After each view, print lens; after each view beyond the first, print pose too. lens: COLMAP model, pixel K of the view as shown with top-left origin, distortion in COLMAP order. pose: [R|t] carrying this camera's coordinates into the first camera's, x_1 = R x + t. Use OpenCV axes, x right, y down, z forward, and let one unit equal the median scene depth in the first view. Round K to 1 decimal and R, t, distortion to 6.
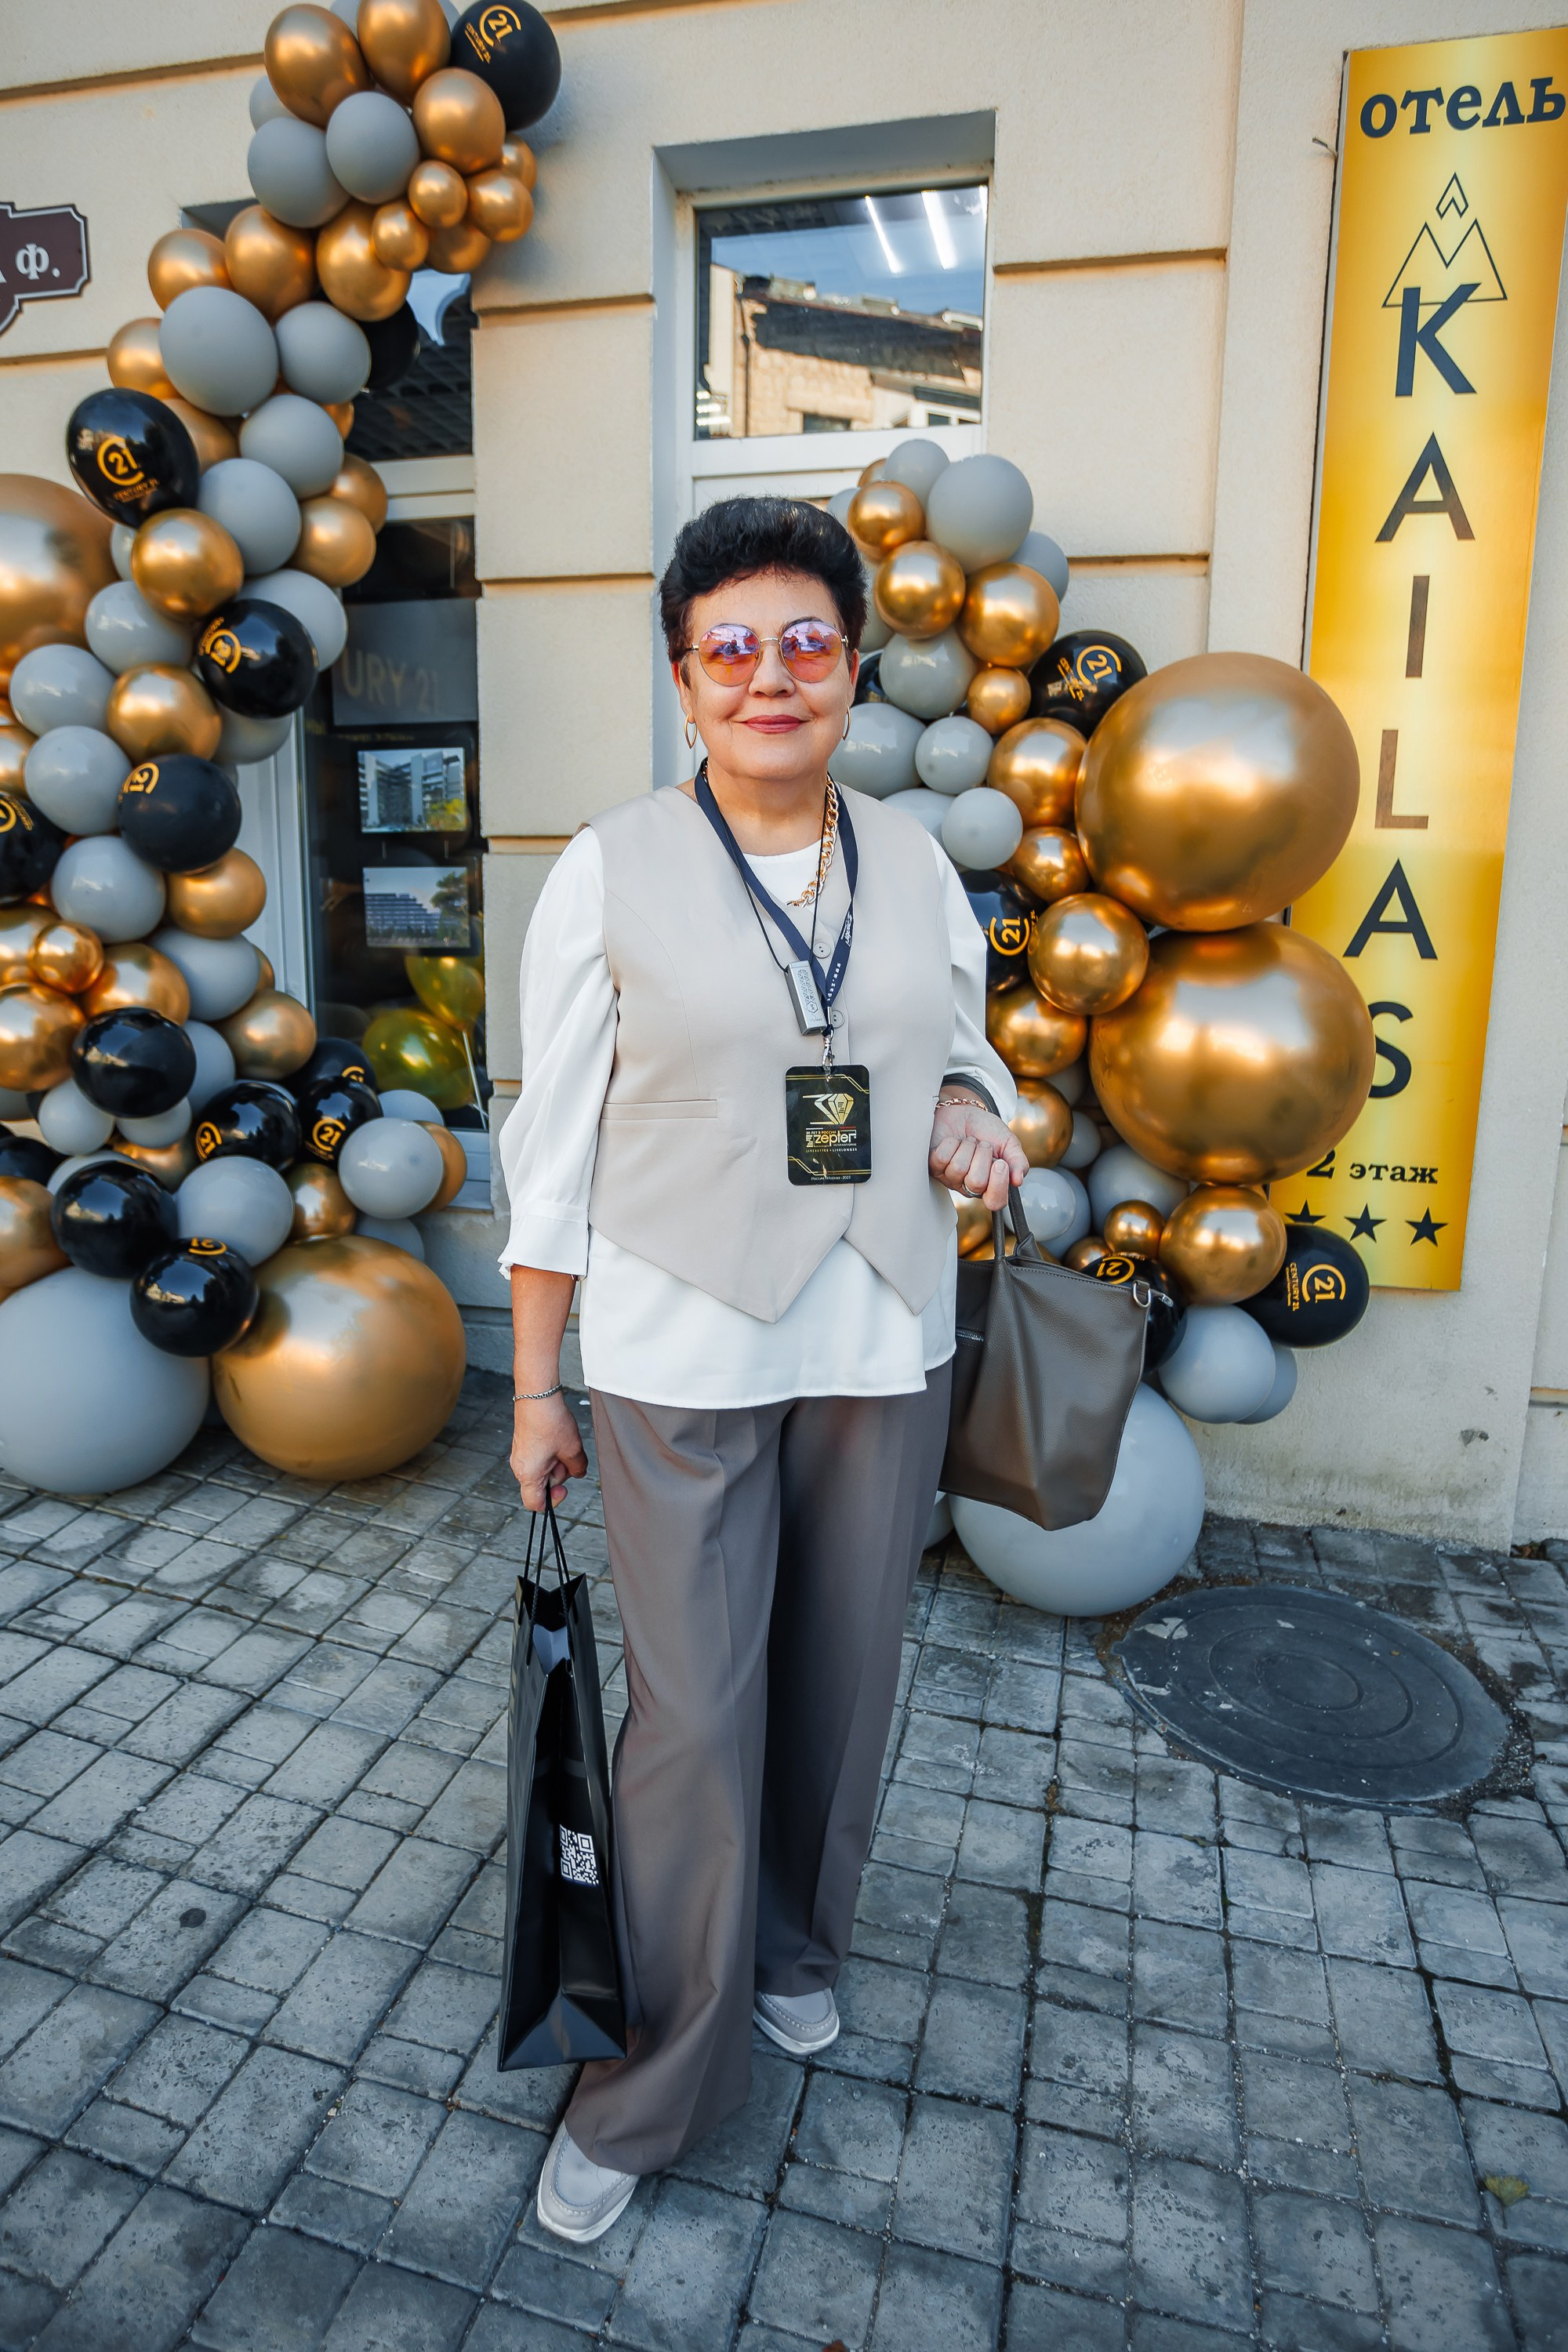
lens RADIAL K [[1479.1, 0, 784.0], [0, 1479.1, 1176.0], [0, 0, 1]] dist [-0.072682, 0.044928]
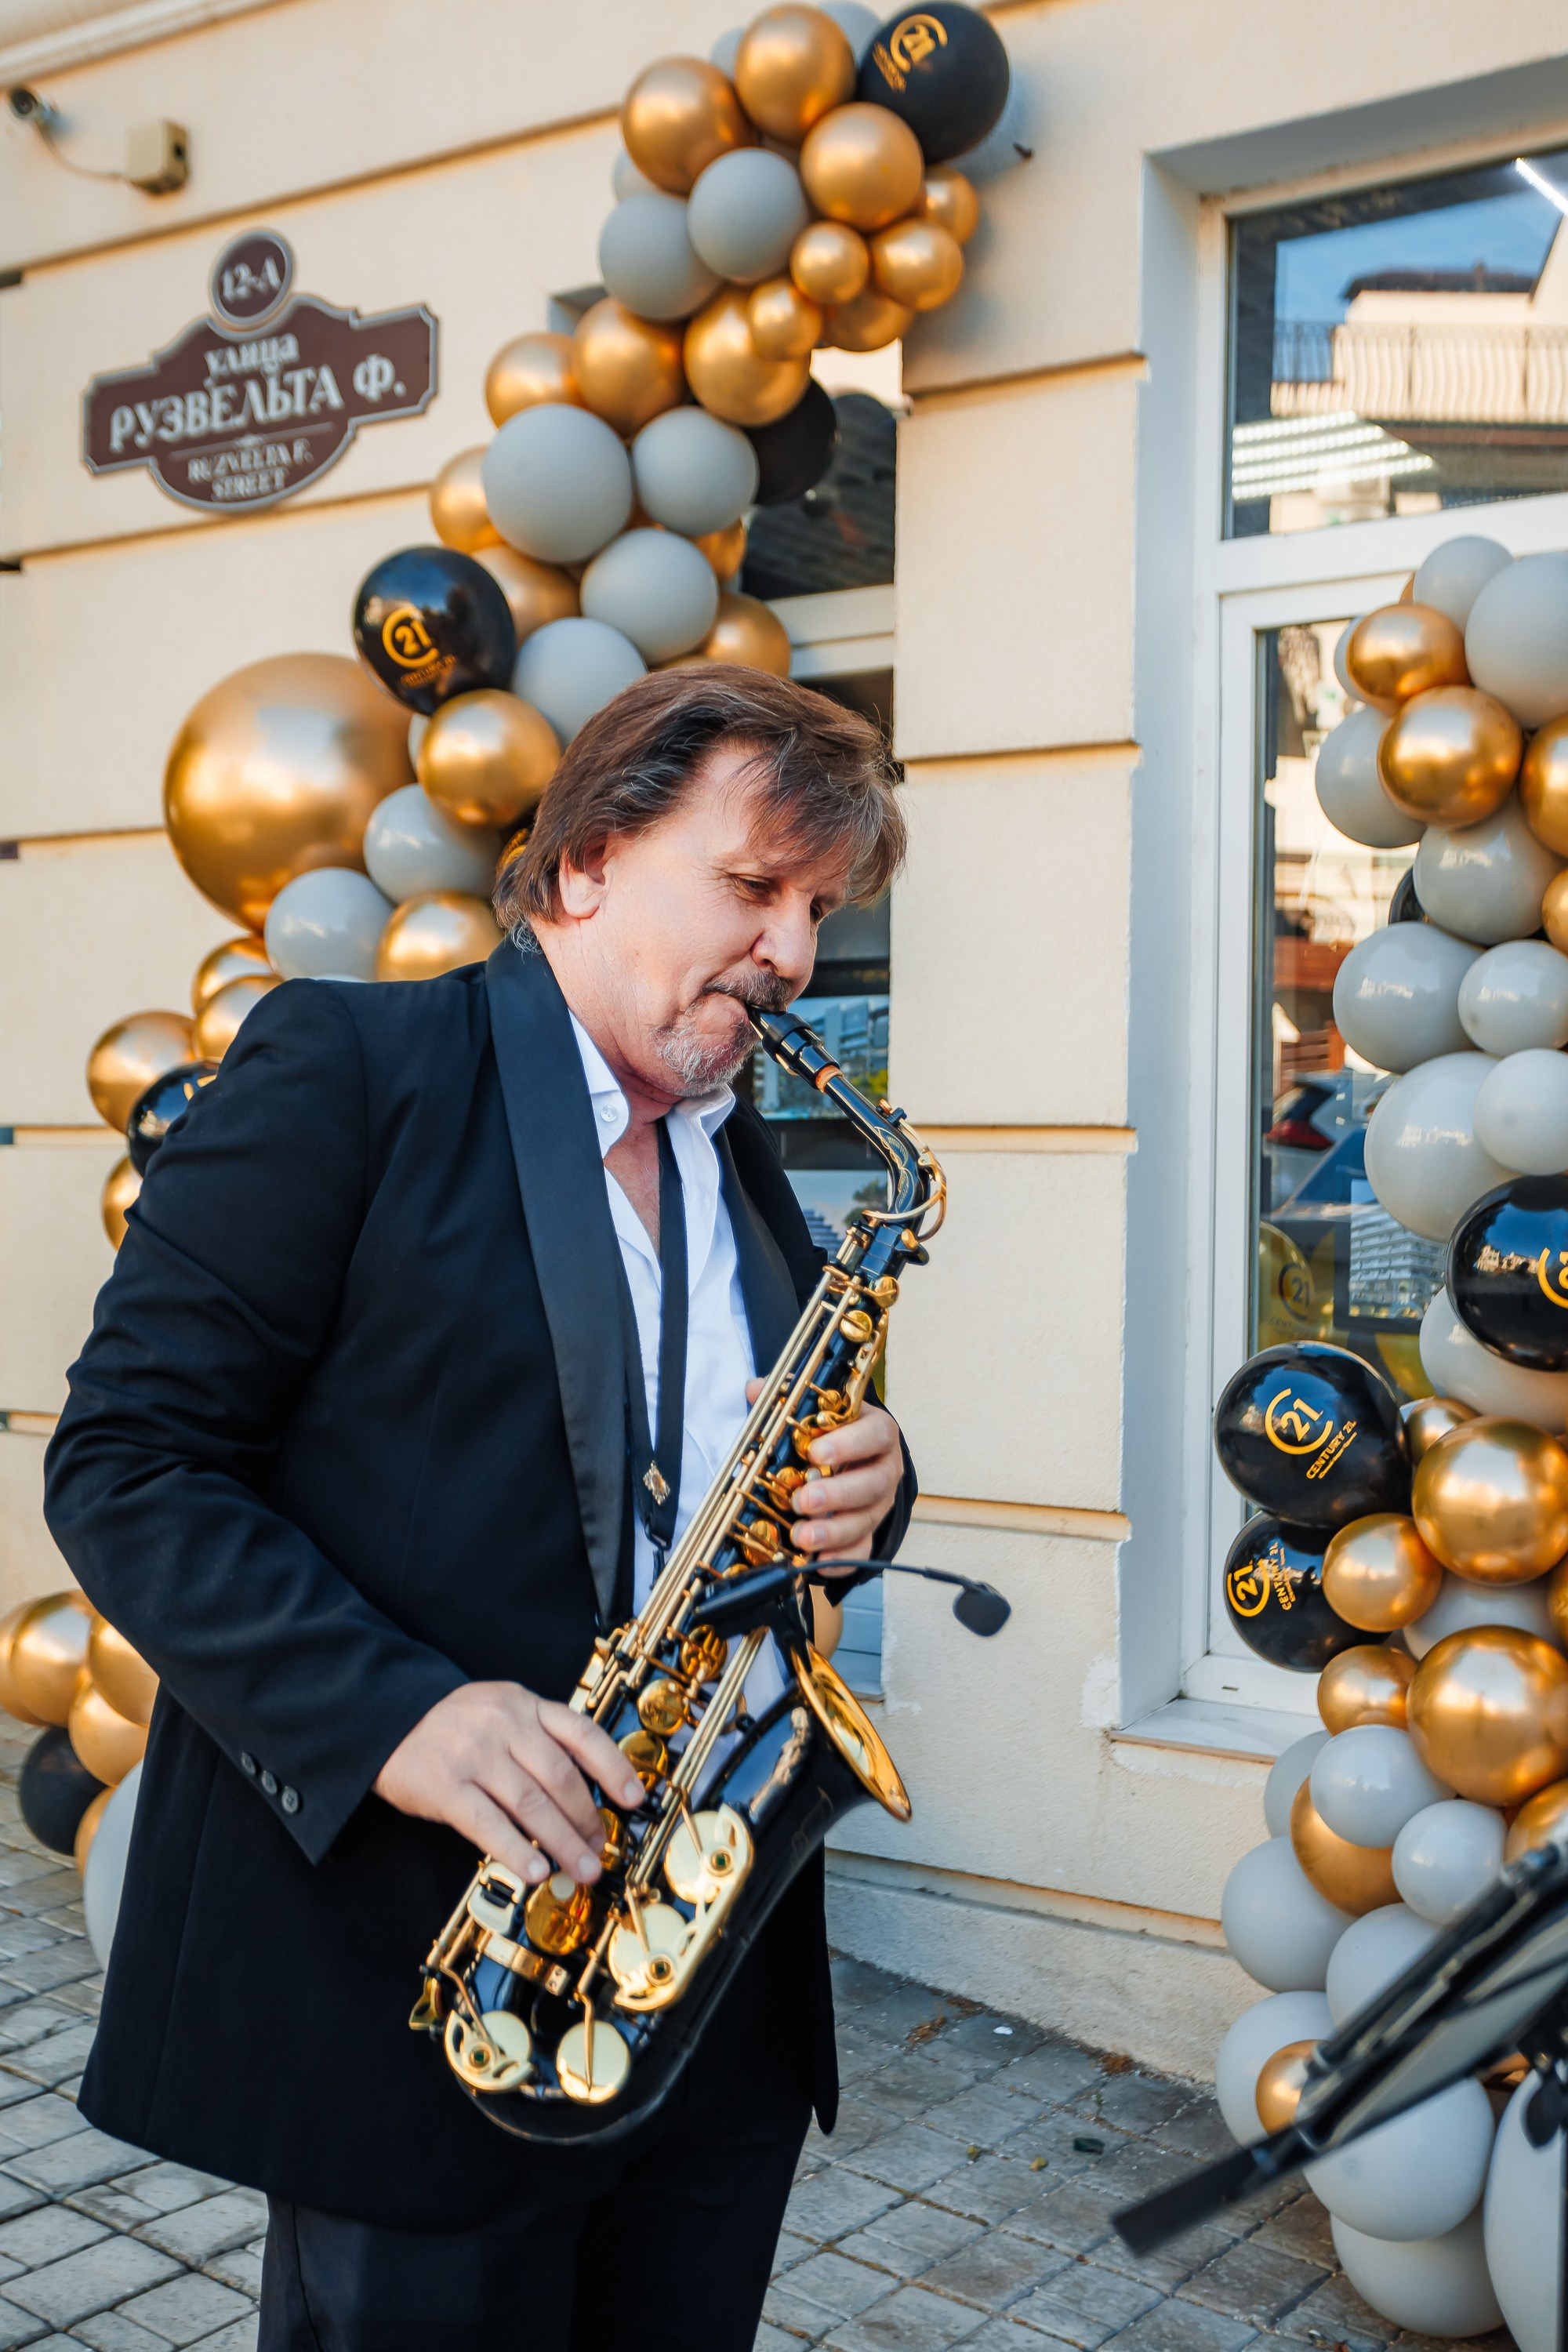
lens RADIAL K [[2800.6, 0, 784.0], [0, 2800.6, 1176.0], [0, 0, 1]] dist [-0.013567, 0.154910]
pose [[0.927677, 0.004585, -0.373357, 0.262108], [-0.082145, 0.977932, -0.192096, 0.046949], [0.364237, 0.208873, 0.907581, -0.197480]]
